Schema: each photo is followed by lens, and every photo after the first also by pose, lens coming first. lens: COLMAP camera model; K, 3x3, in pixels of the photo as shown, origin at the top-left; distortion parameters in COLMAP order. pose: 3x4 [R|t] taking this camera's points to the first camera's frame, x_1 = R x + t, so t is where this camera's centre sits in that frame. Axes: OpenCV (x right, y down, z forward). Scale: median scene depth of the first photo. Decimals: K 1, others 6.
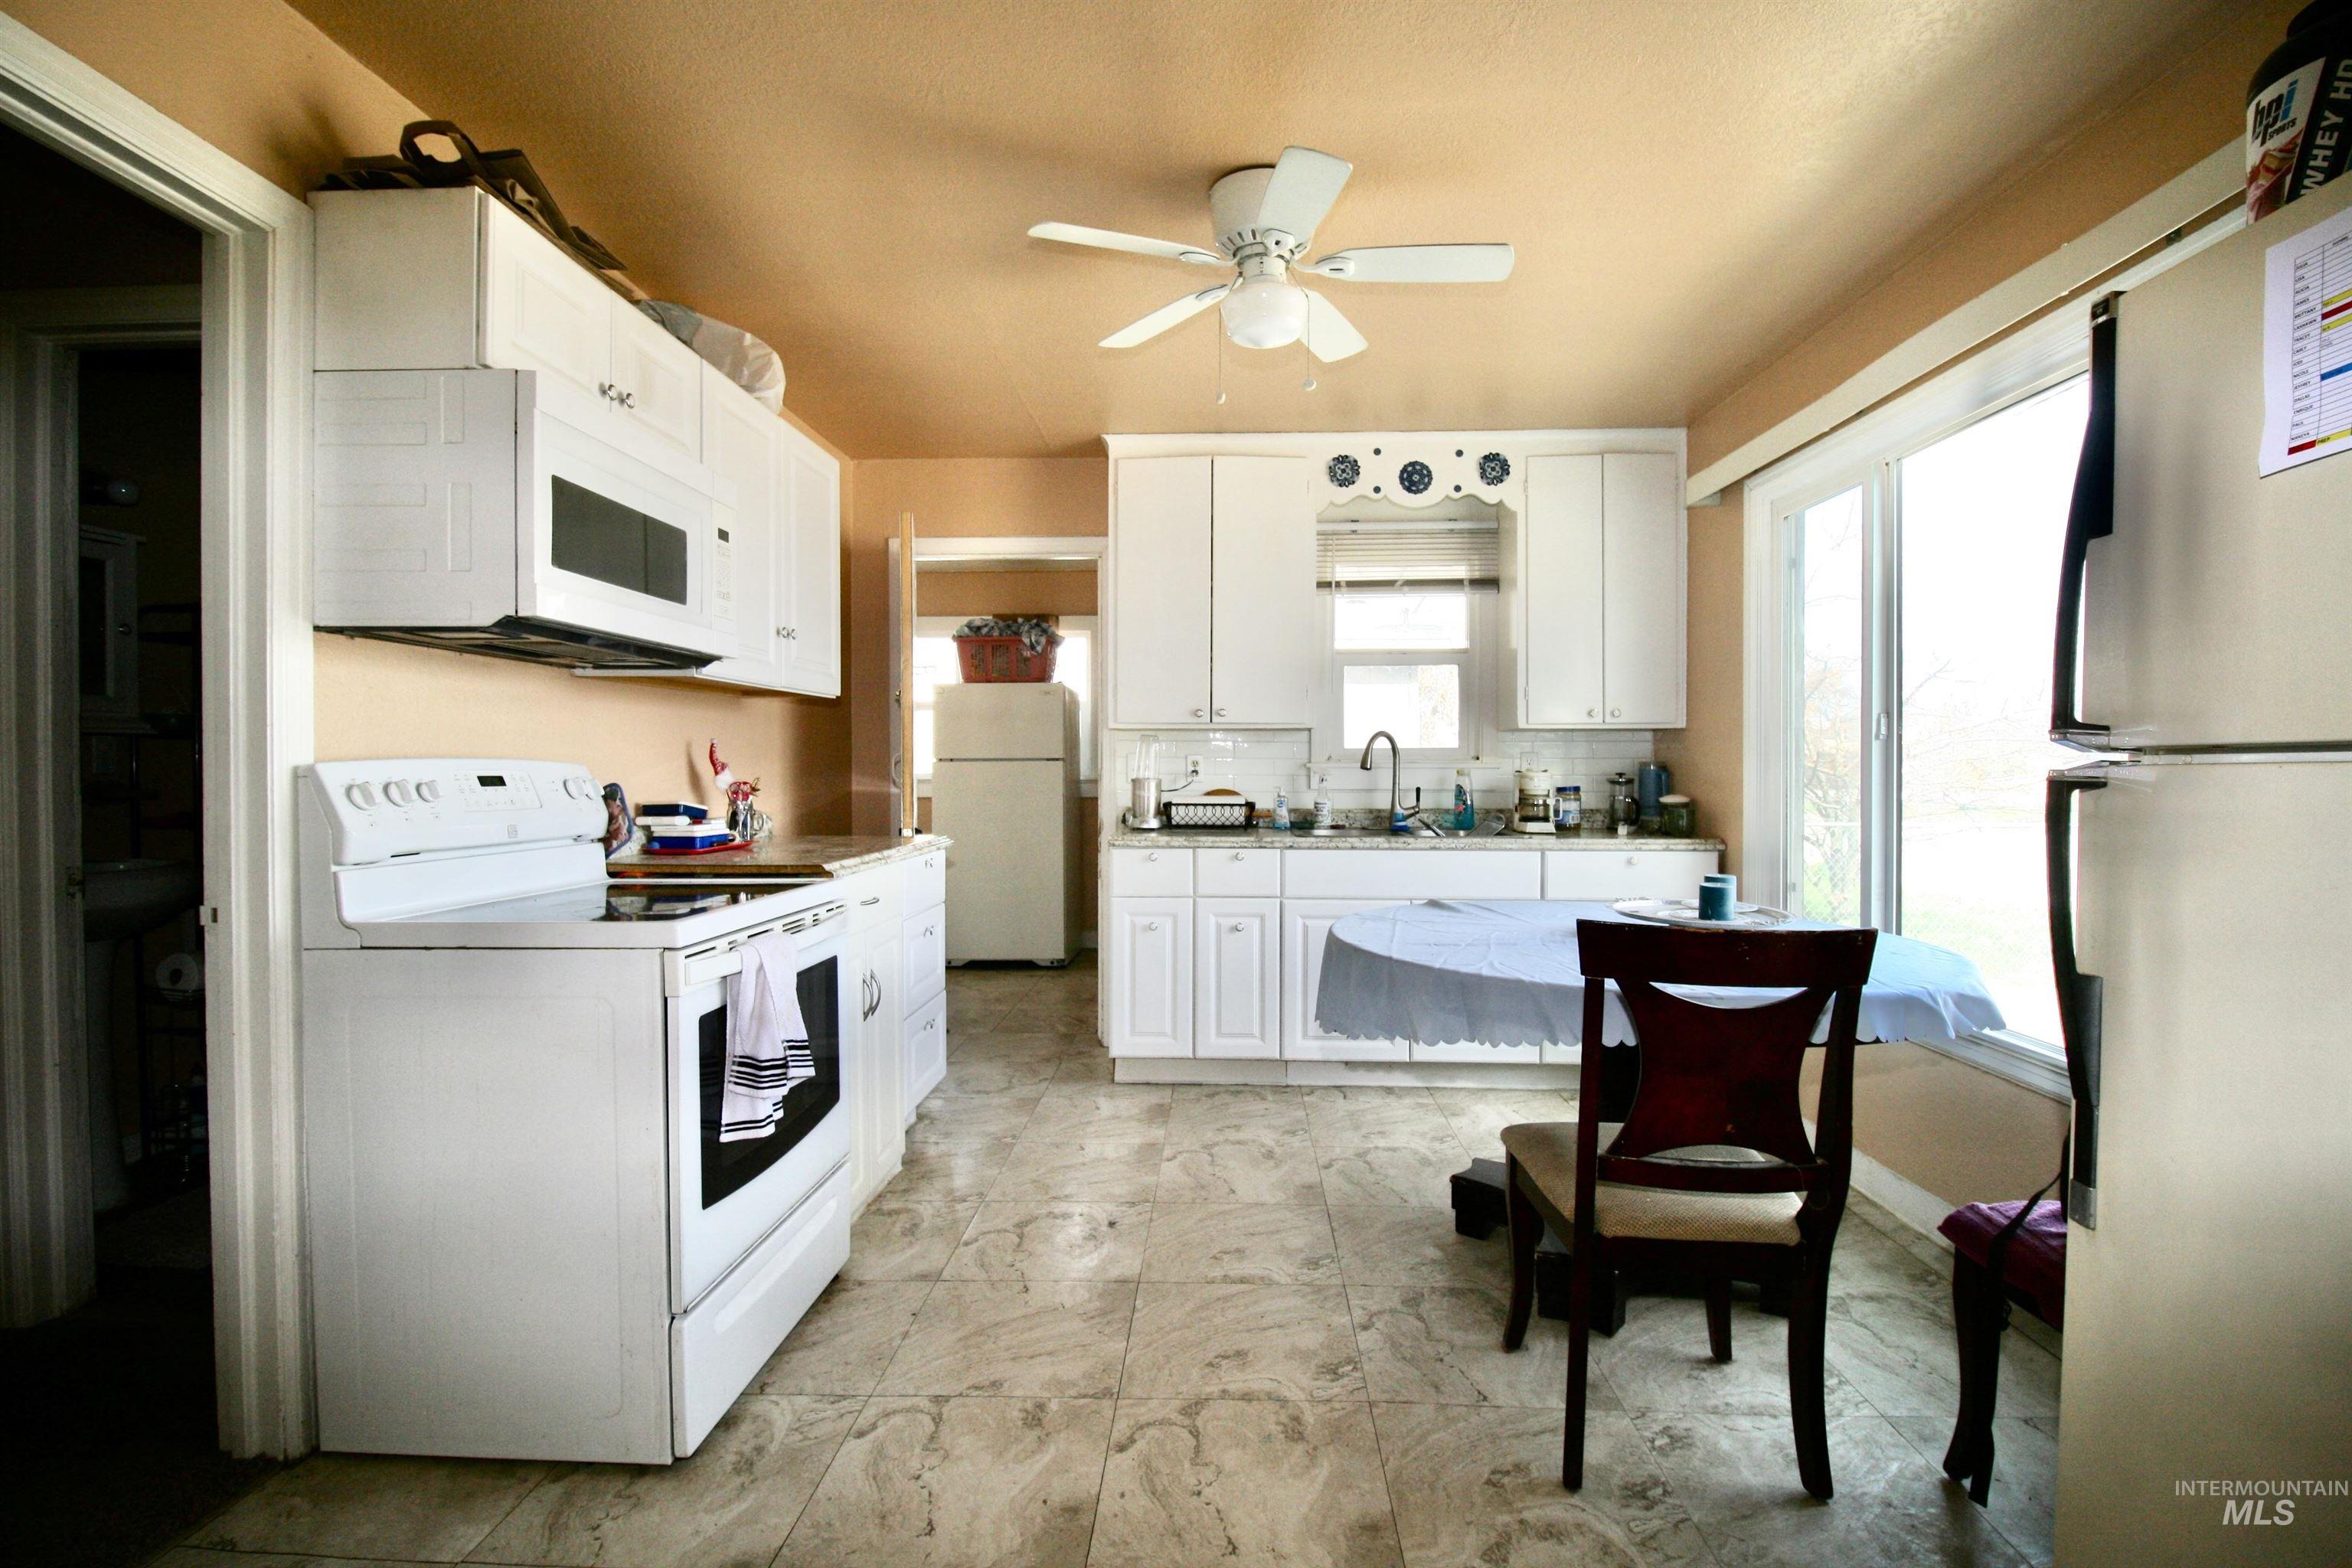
lens RADIAL K [[1089.7, 0, 1176.6], [0, 1089.7, 774.8], [0, 0, 1]] dist [-0.027157, -0.005466]
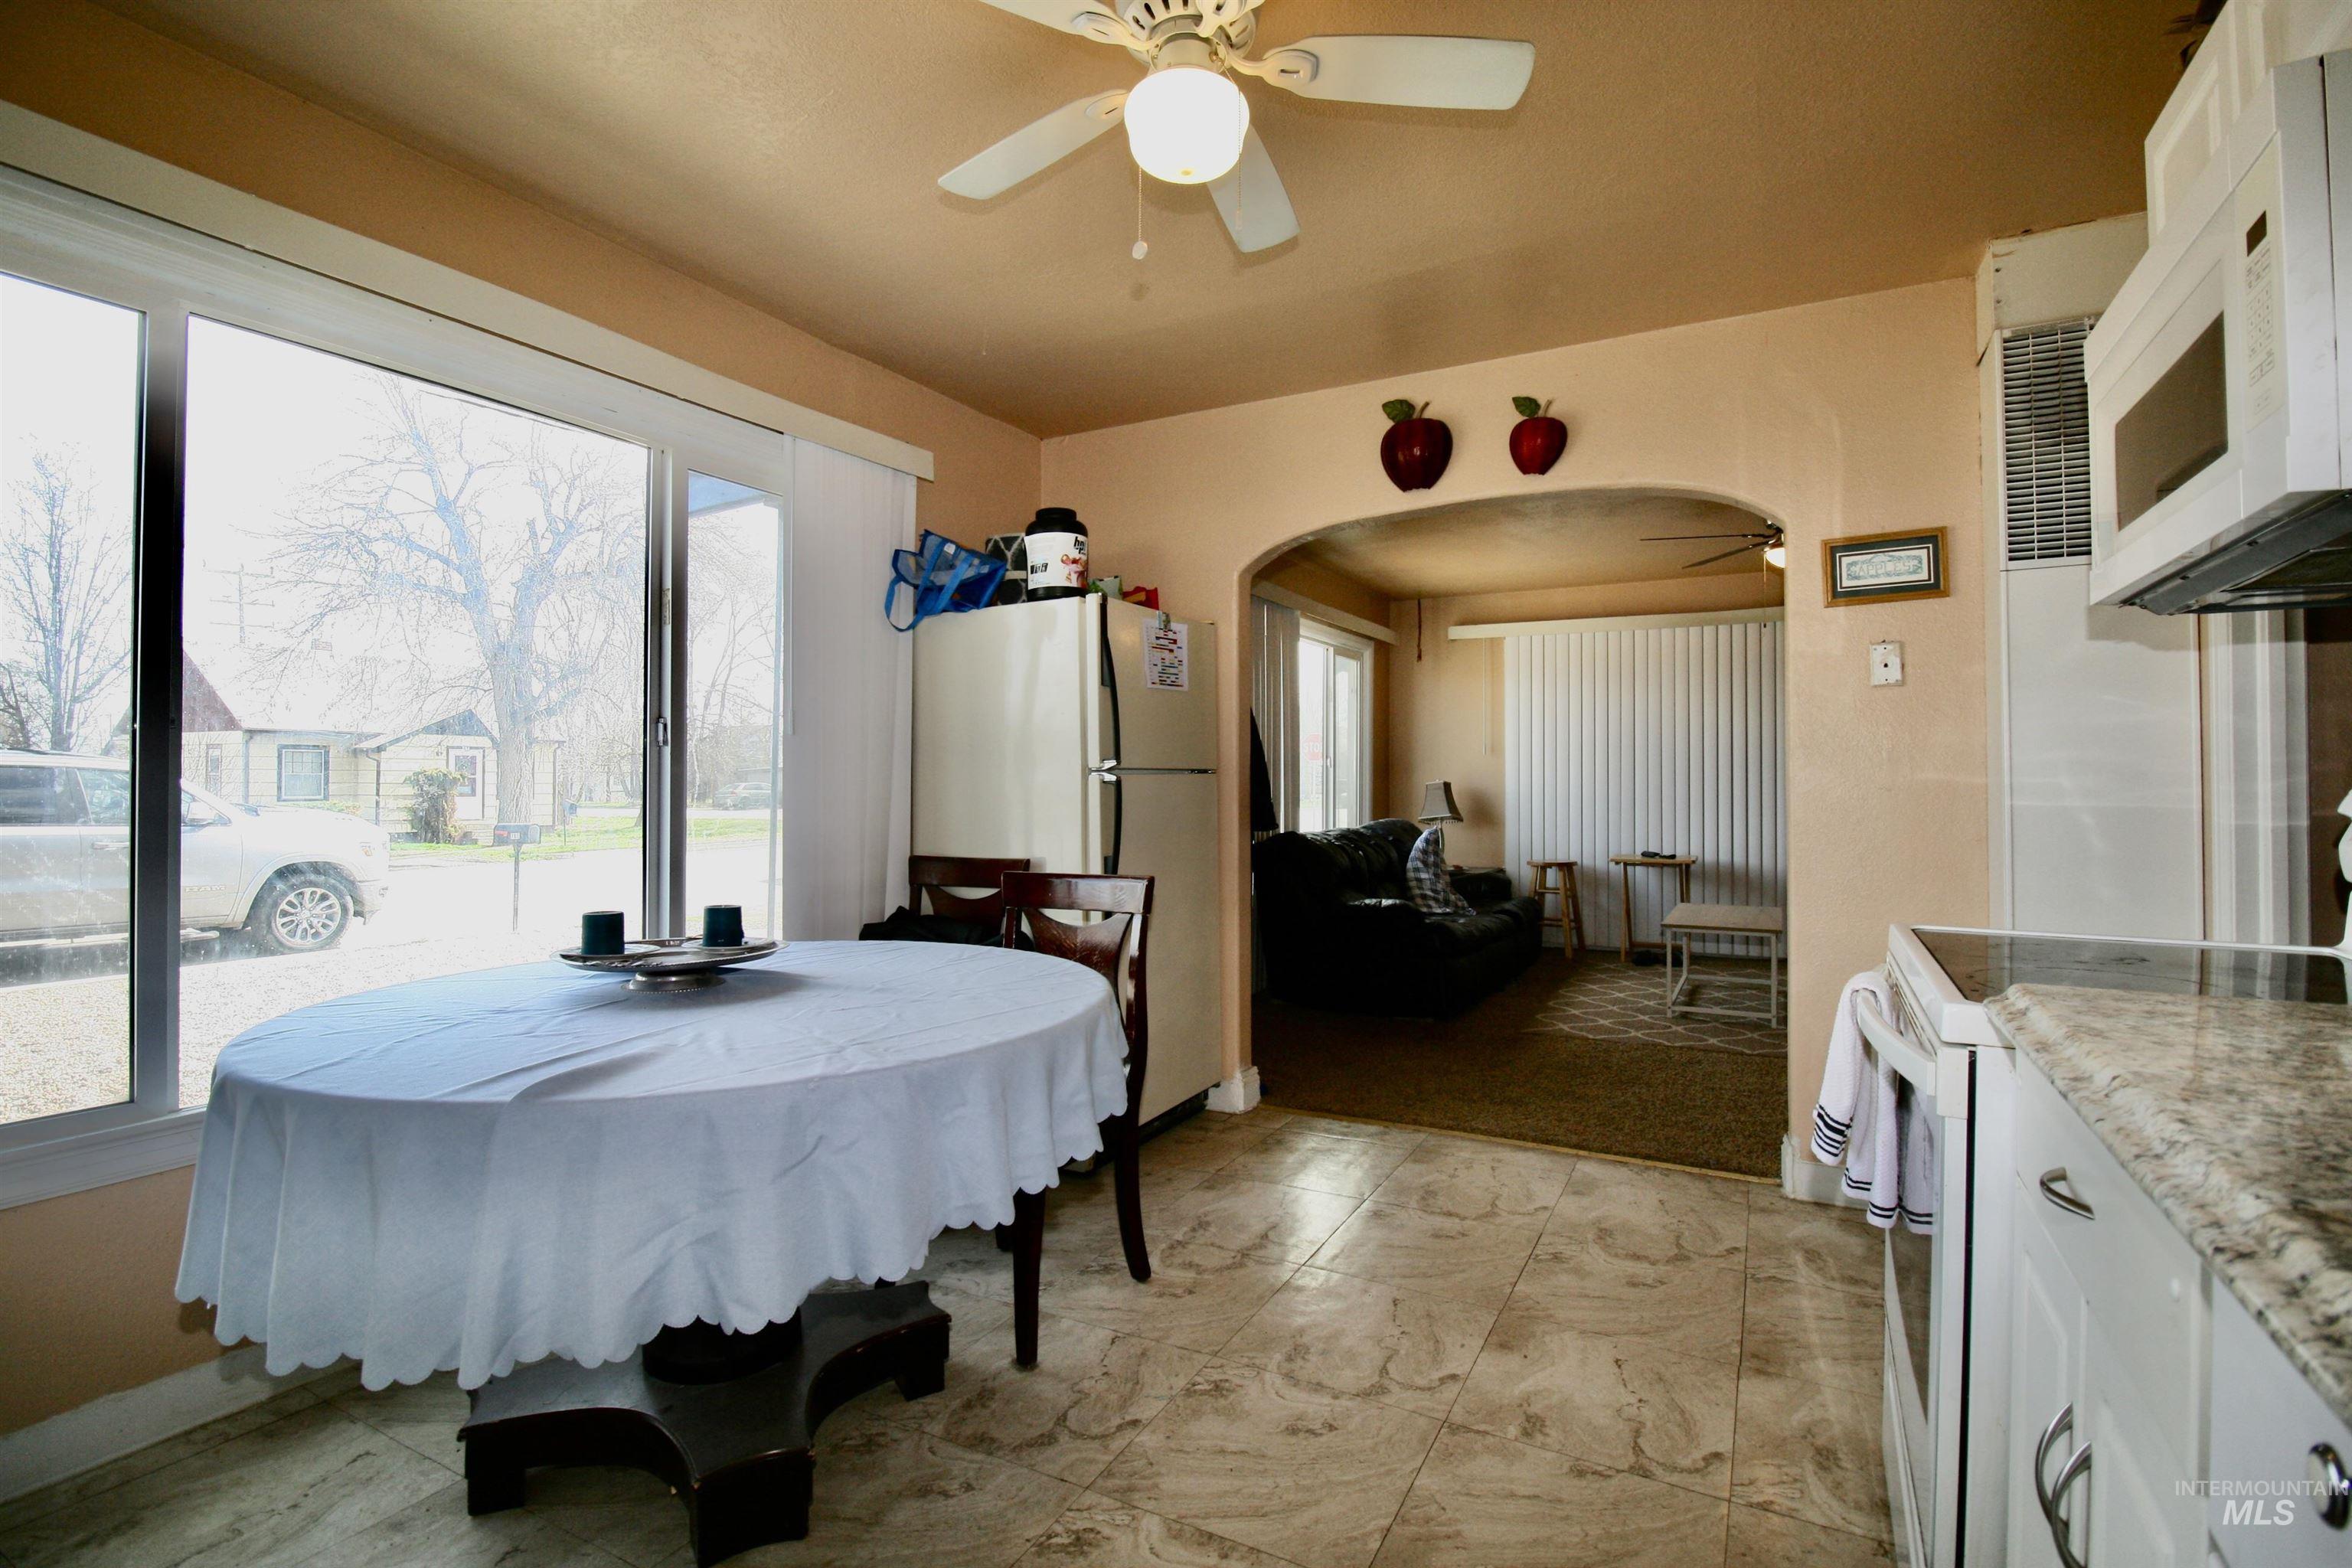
lens RADIAL K [[1089.7, 0, 1182.1], [0, 1089.7, 772.7], [0, 0, 1]] dist [-0.027157, -0.005466]
pose [[-0.902606, 0.004313, 0.430445, -0.263258], [0.005308, 0.999985, 0.001112, -0.008970], [-0.430434, 0.003289, -0.902616, 1.990343]]
